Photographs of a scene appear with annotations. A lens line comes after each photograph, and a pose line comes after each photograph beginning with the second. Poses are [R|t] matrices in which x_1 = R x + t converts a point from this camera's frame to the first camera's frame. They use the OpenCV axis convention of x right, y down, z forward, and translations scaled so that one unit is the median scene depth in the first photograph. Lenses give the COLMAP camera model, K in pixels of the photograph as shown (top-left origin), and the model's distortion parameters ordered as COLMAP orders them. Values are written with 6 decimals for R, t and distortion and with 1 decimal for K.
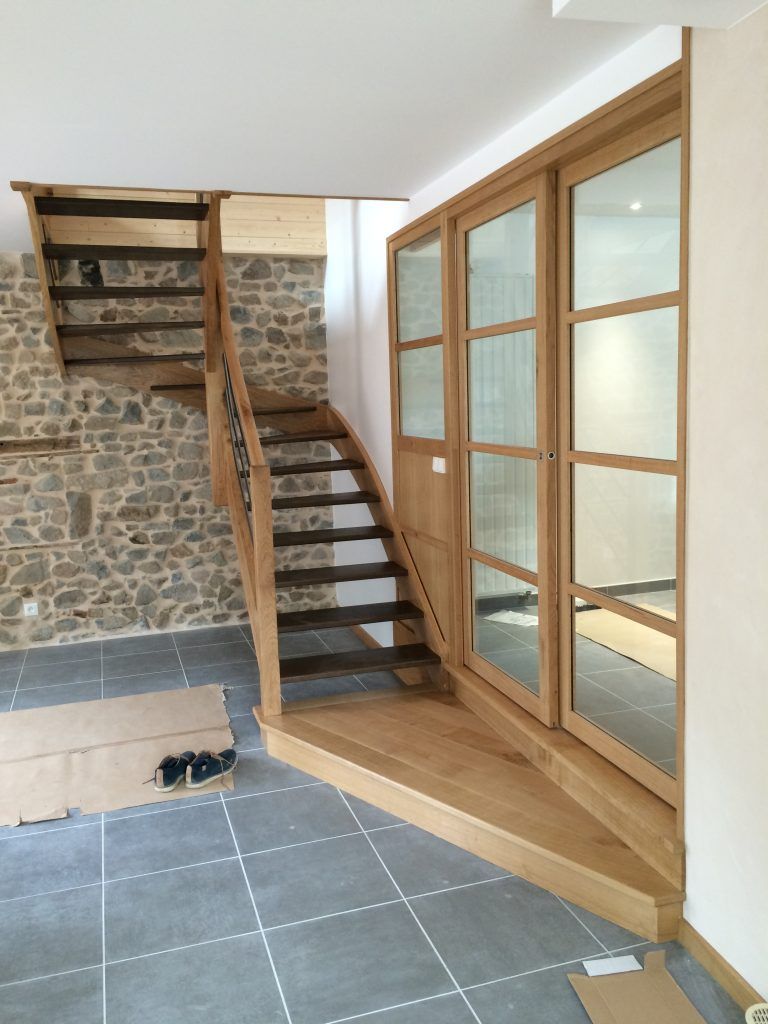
lens RADIAL K [[890.6, 0, 389.2], [0, 890.6, 513.0], [0, 0, 1]] dist [0.052211, -0.078303]
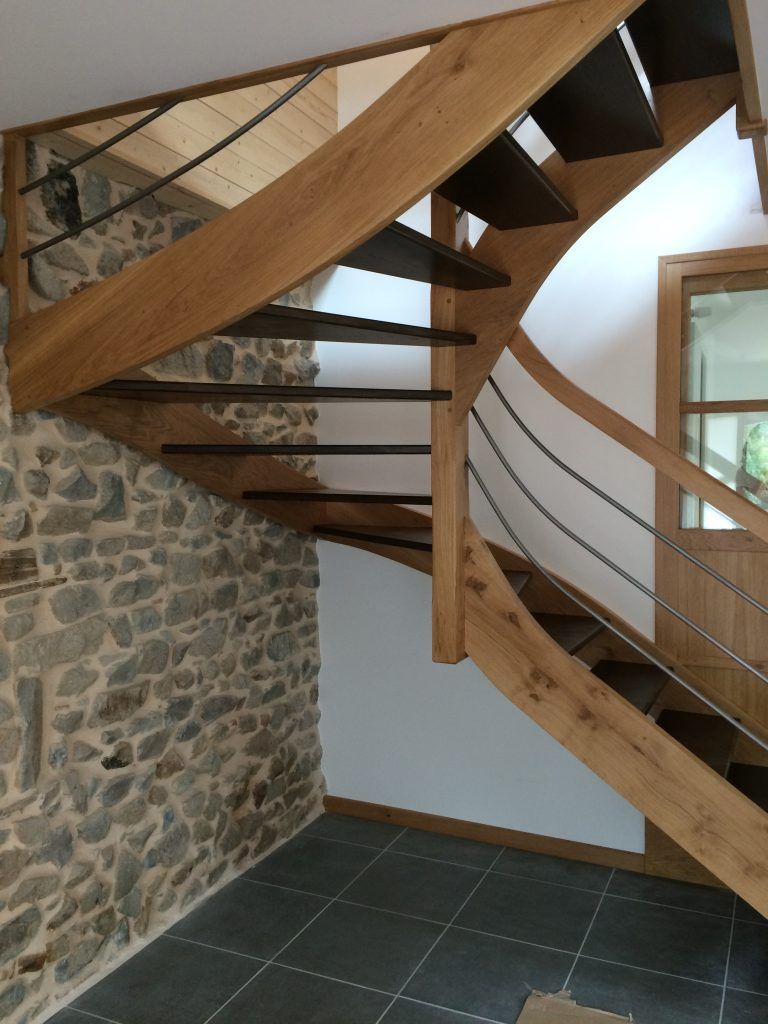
lens RADIAL K [[890.6, 0, 387.0], [0, 890.6, 504.1], [0, 0, 1]] dist [0.052211, -0.078303]
pose [[0.665011, -0.002703, 0.746829, -0.548696], [0.081451, 0.994291, -0.068929, -0.062055], [-0.742379, 0.106669, 0.661435, 0.563211]]
